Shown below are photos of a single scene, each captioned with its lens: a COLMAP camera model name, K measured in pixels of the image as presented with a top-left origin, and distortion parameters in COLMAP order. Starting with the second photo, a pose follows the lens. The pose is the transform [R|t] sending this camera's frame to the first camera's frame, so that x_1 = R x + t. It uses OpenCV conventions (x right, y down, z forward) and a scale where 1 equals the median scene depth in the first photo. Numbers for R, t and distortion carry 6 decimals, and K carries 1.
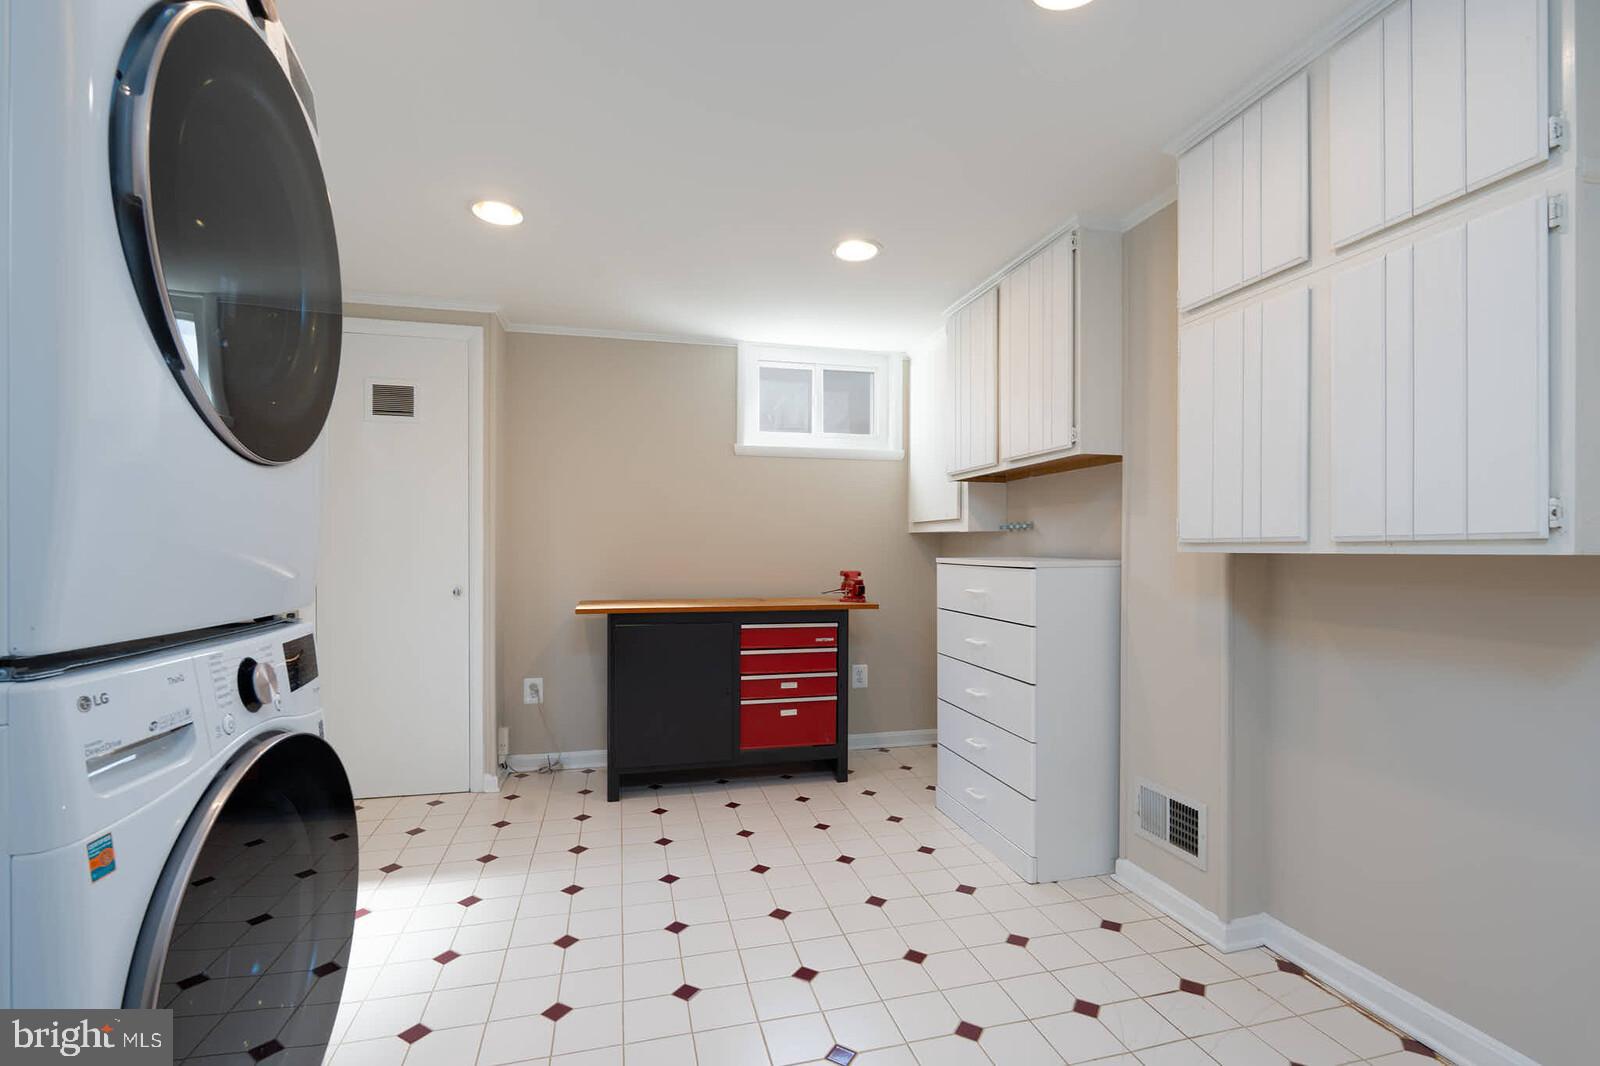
lens RADIAL K [[716.8, 0, 798.9], [0, 716.8, 549.3], [0, 0, 1]] dist [-0.005488, 0.000121]
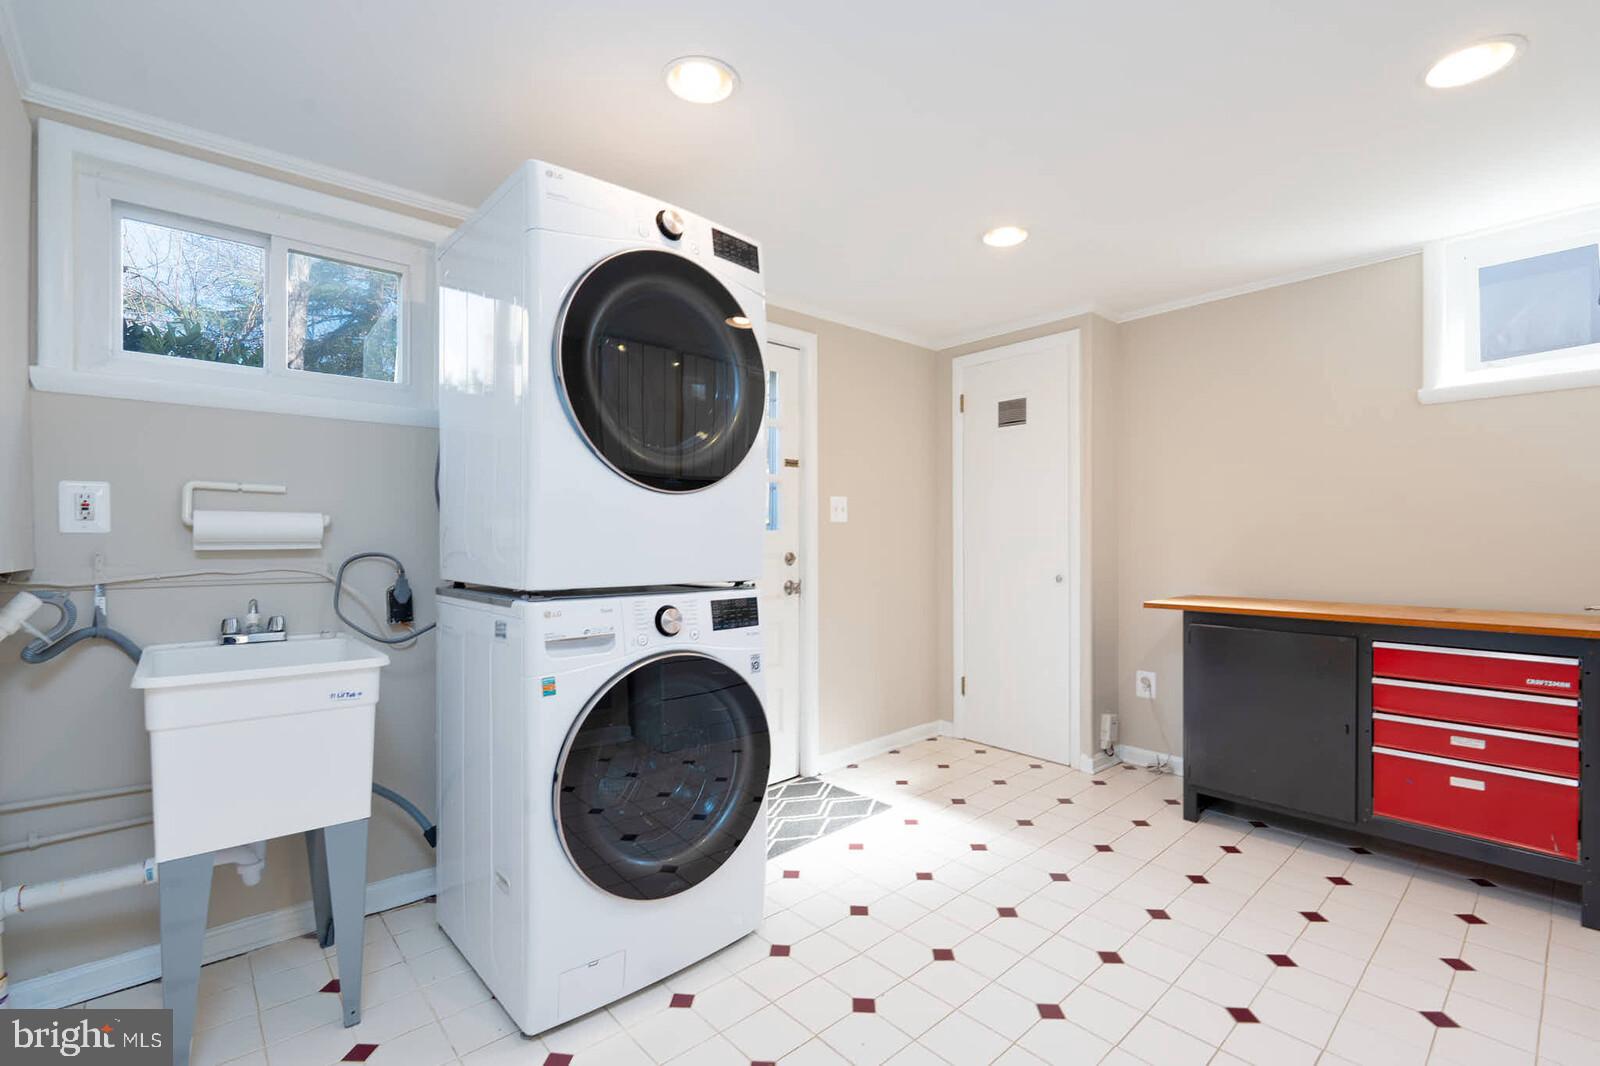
lens RADIAL K [[704.8, 0, 800.0], [0, 704.8, 533.0], [0, 0, 1]] dist [-0.000874, 0.000038]
pose [[0.462994, -0.011831, -0.886282, 0.285867], [0.006423, 0.999929, -0.009993, -0.001786], [0.886338, -0.001066, 0.463038, 0.153664]]
